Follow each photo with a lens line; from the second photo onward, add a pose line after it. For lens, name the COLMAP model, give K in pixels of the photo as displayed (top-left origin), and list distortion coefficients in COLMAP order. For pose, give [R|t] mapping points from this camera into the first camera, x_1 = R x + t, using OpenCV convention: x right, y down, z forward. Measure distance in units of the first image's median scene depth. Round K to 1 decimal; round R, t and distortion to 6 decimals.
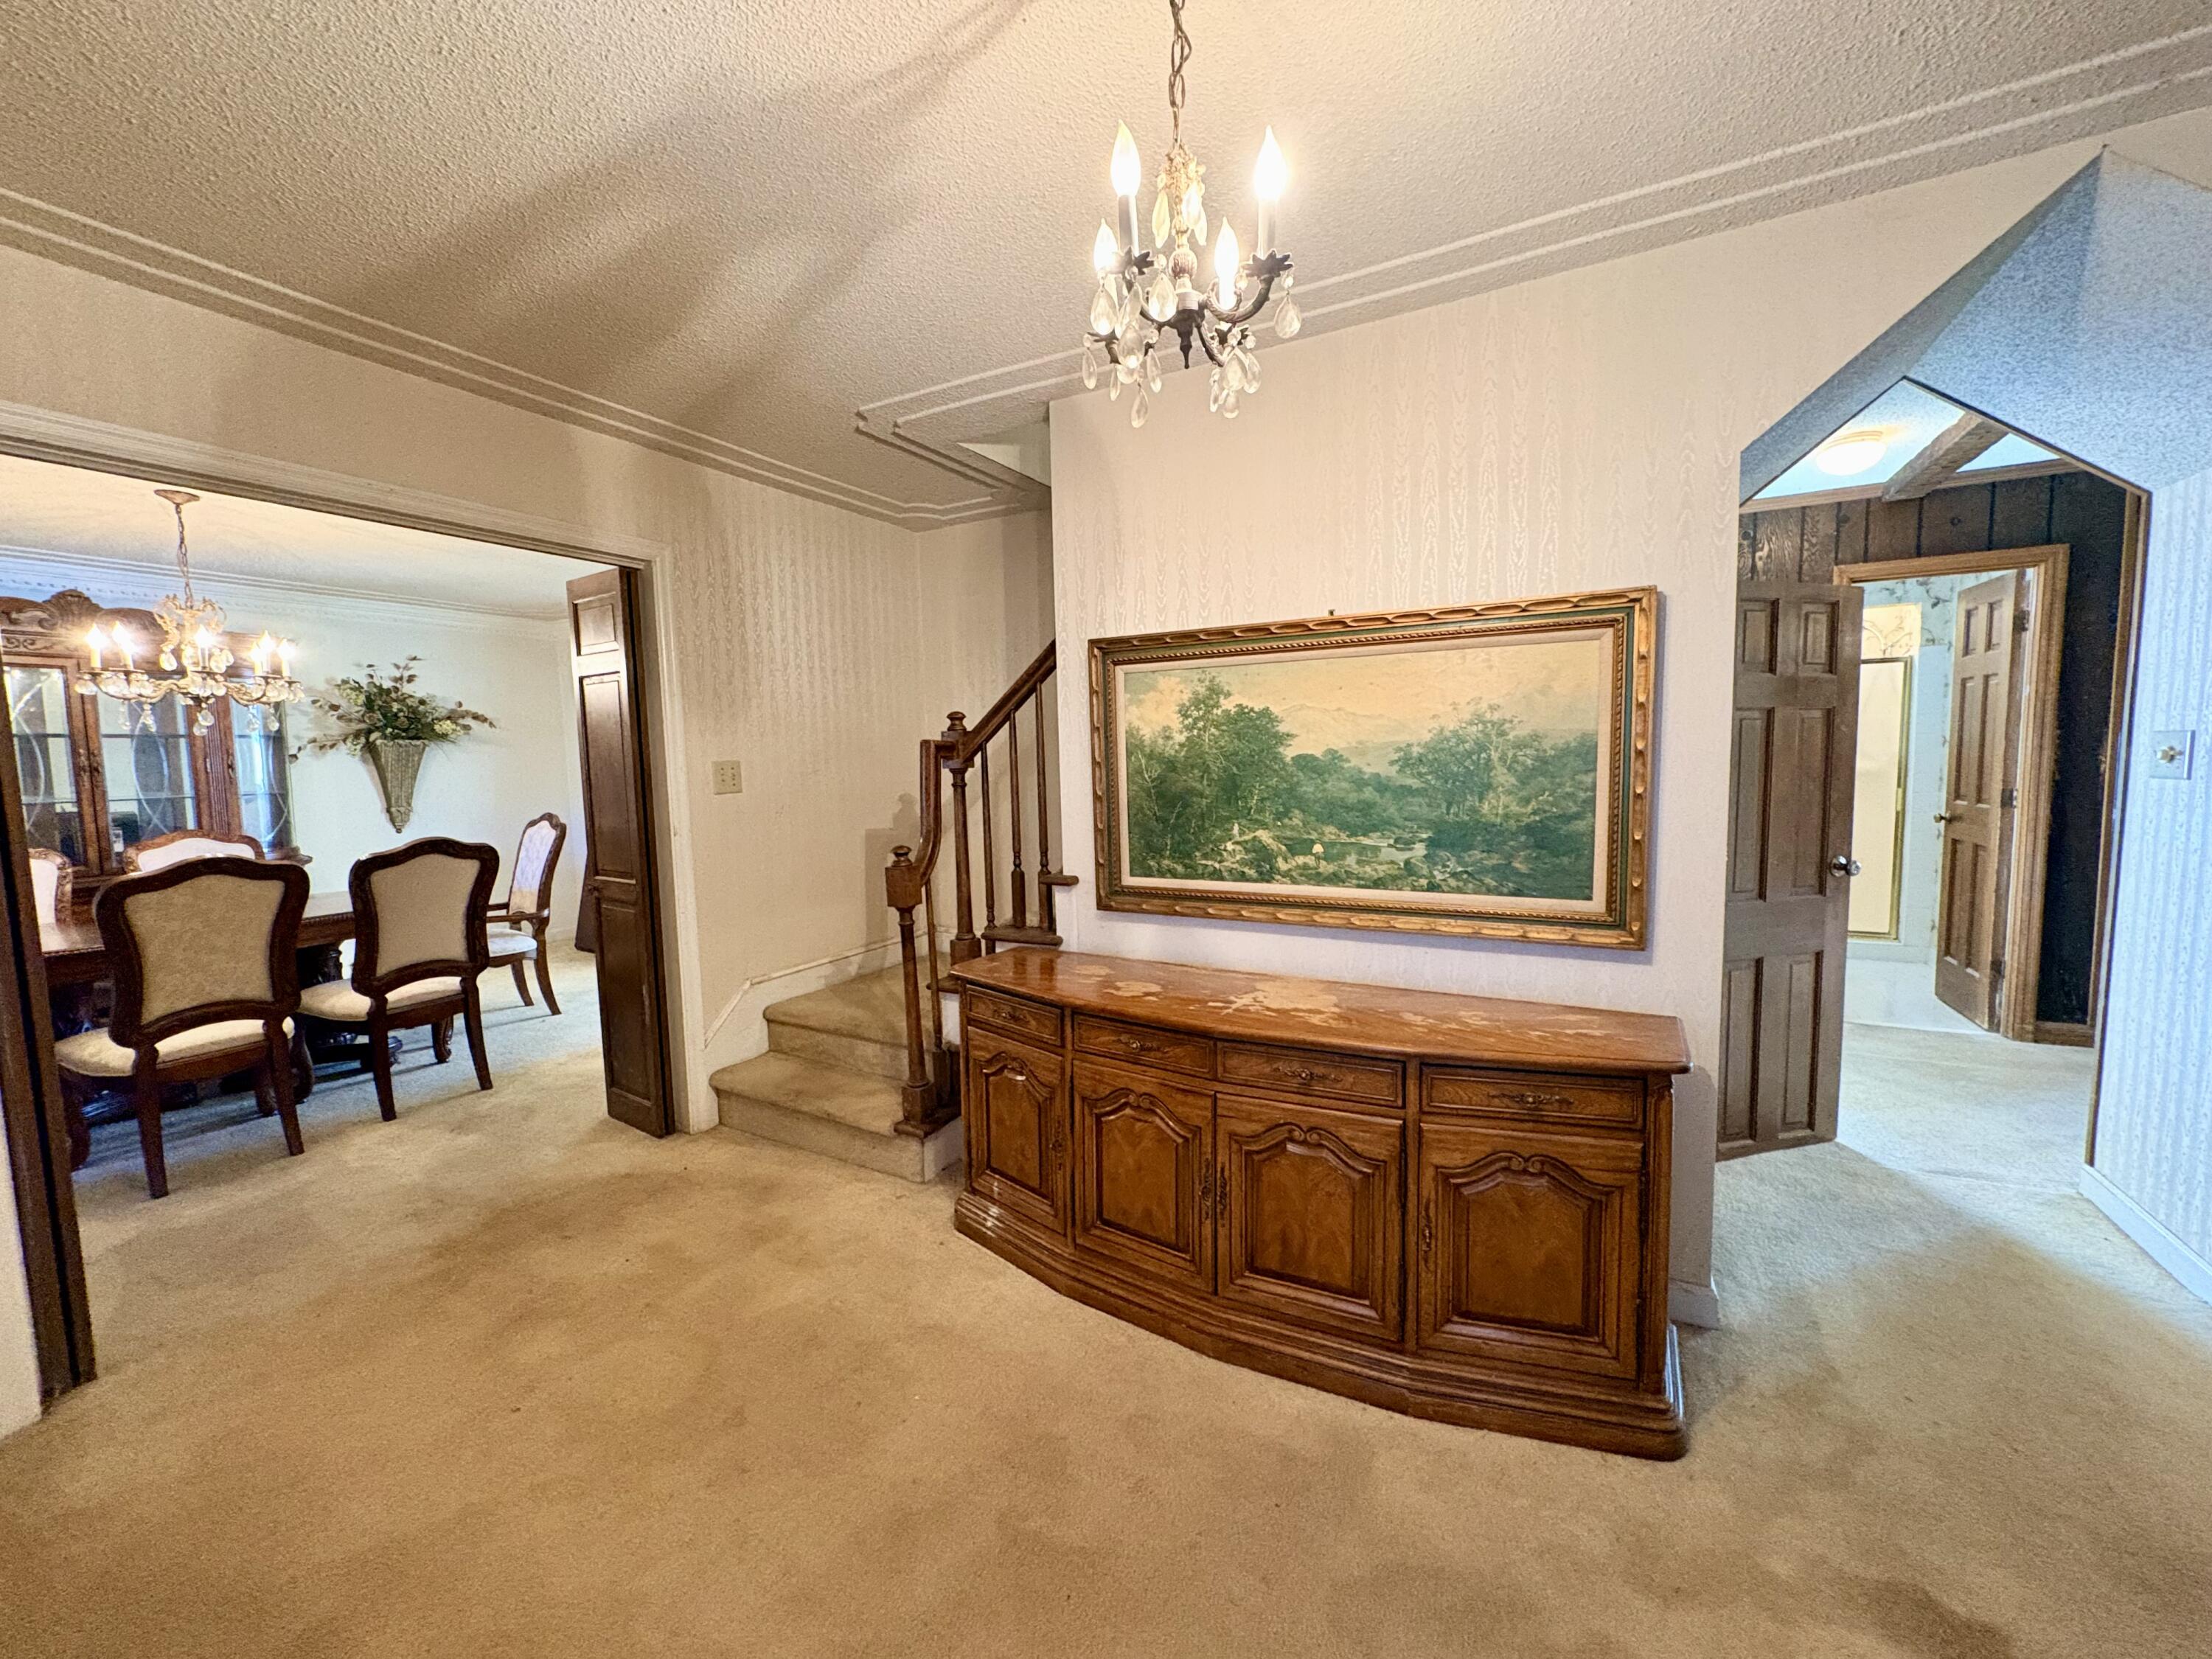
lens RADIAL K [[895.3, 0, 1111.4], [0, 895.3, 830.9], [0, 0, 1]] dist [0.003001, -0.000531]
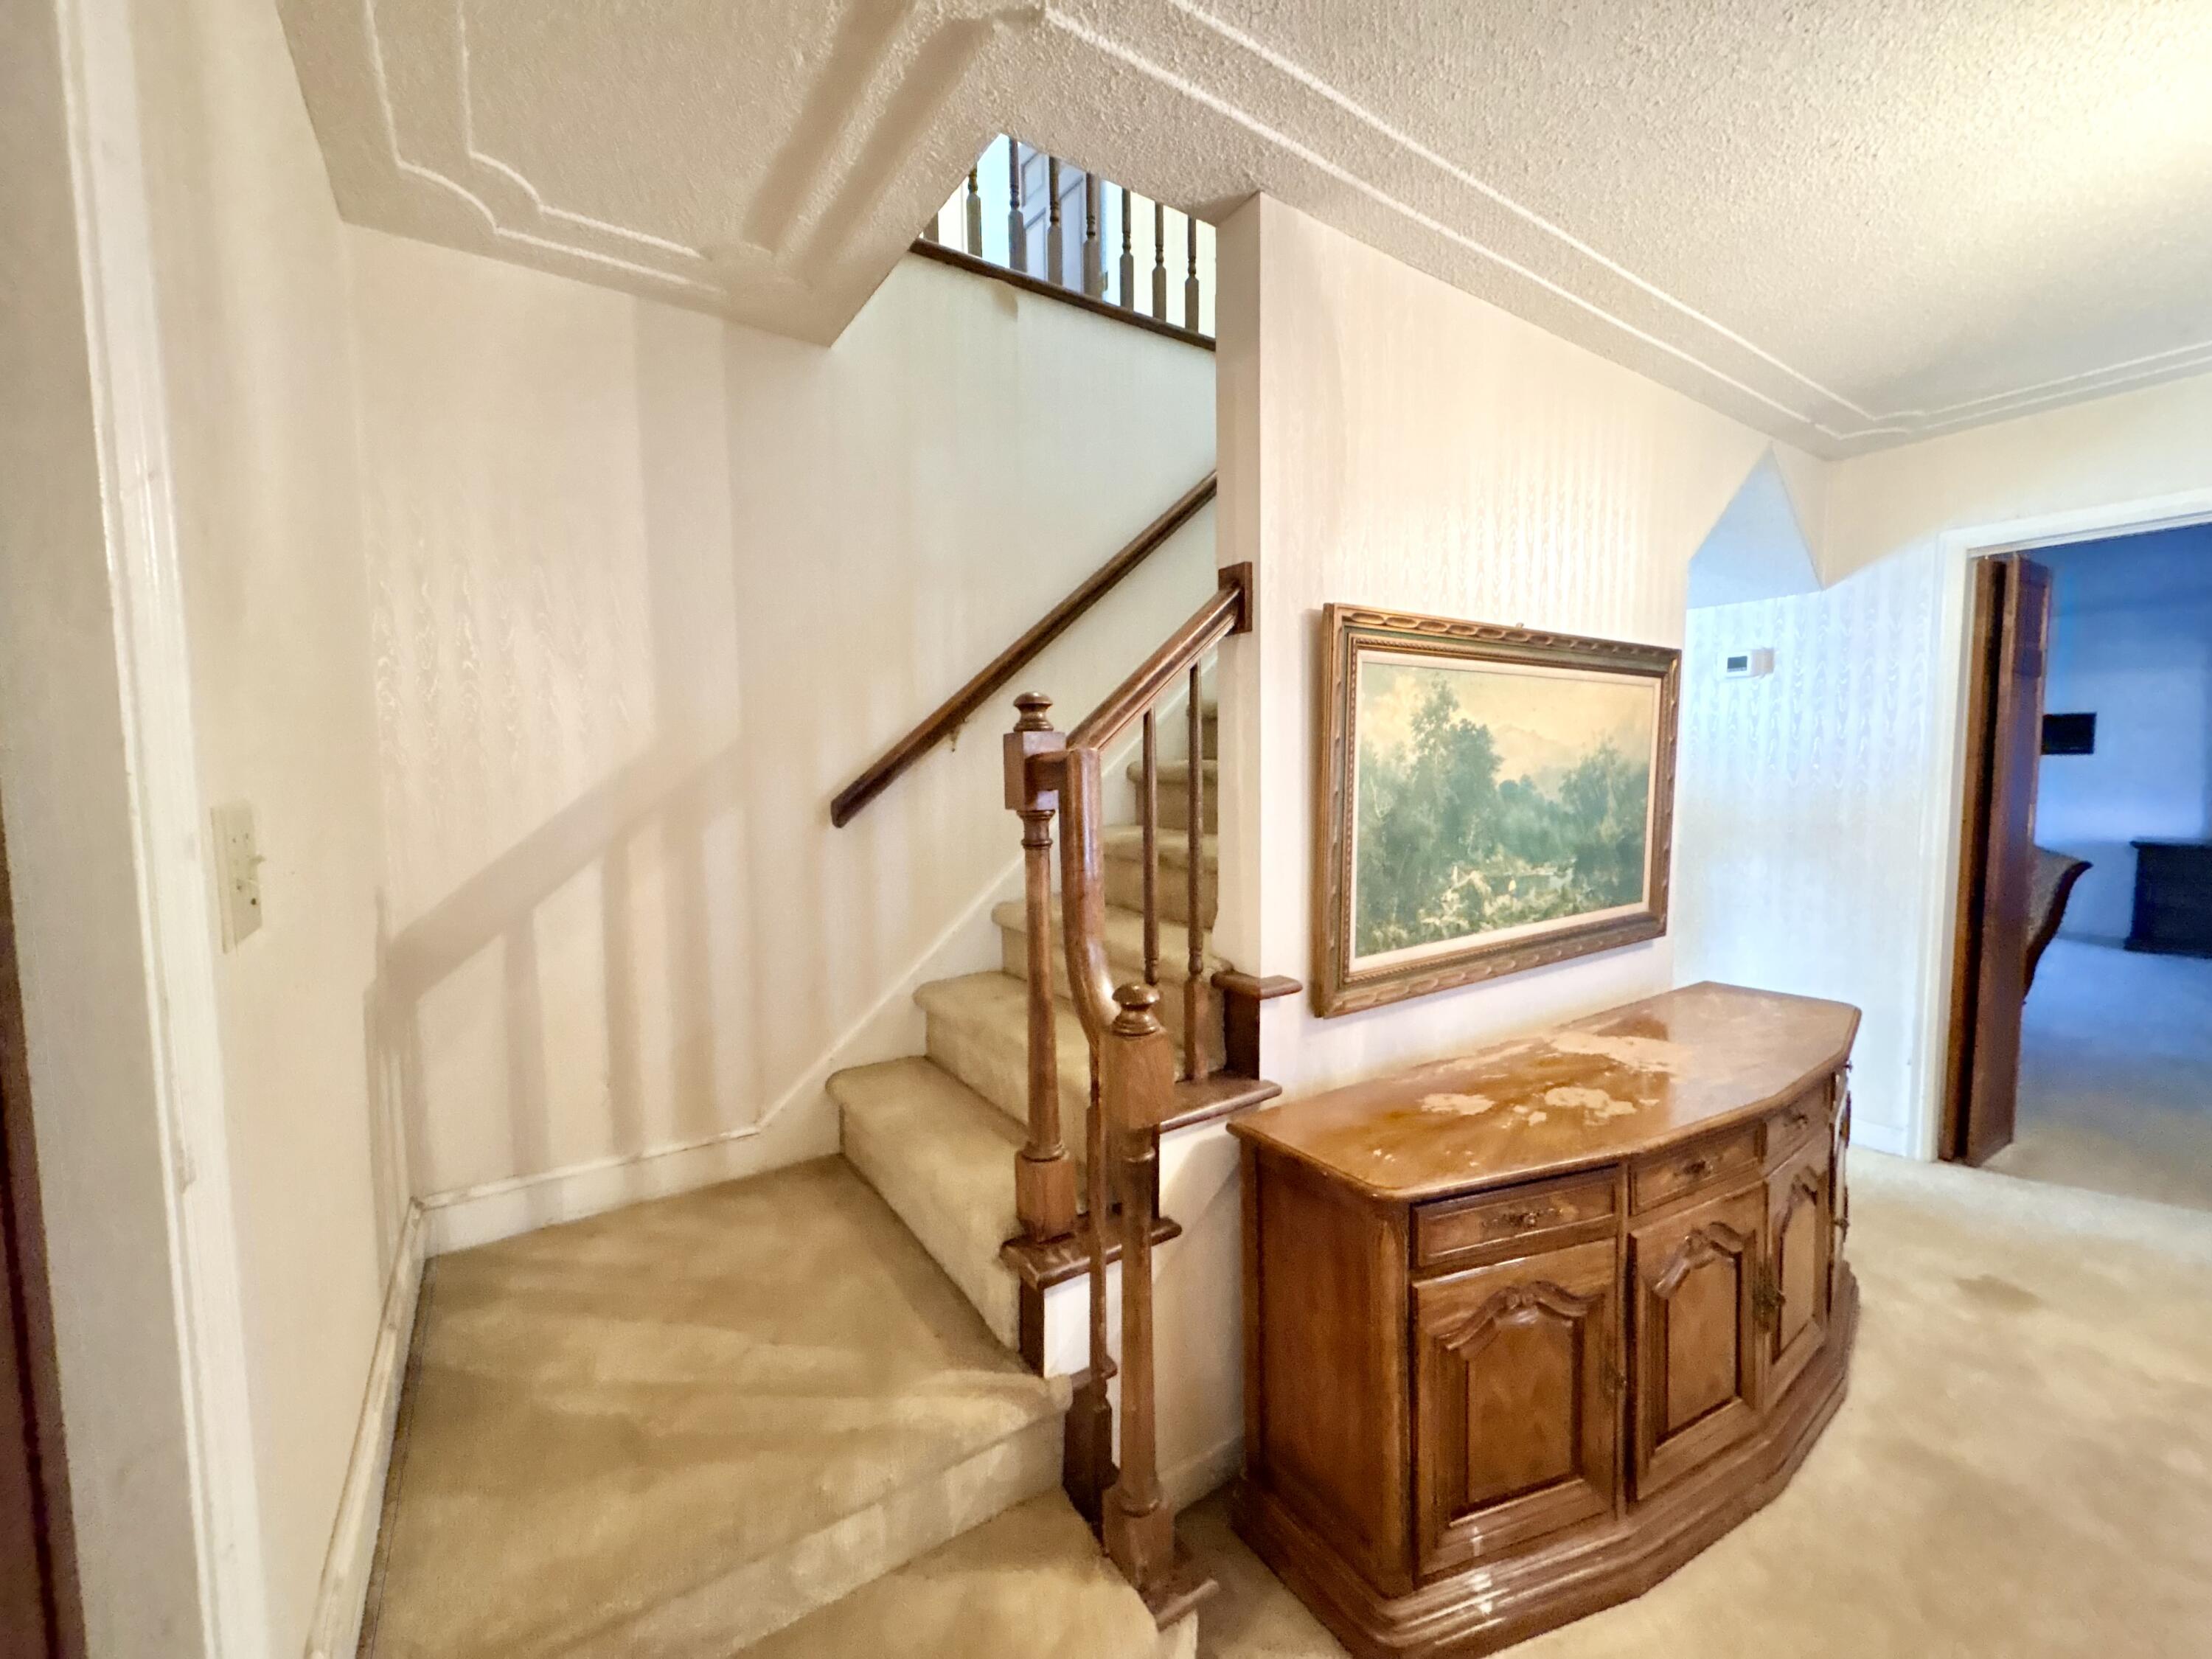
lens RADIAL K [[895.3, 0, 1117.5], [0, 895.3, 827.2], [0, 0, 1]] dist [0.003001, -0.000531]
pose [[0.451575, -0.040622, 0.891308, -0.729730], [0.081434, 0.996670, 0.004166, -0.072987], [-0.888509, 0.070702, 0.453379, 0.921139]]
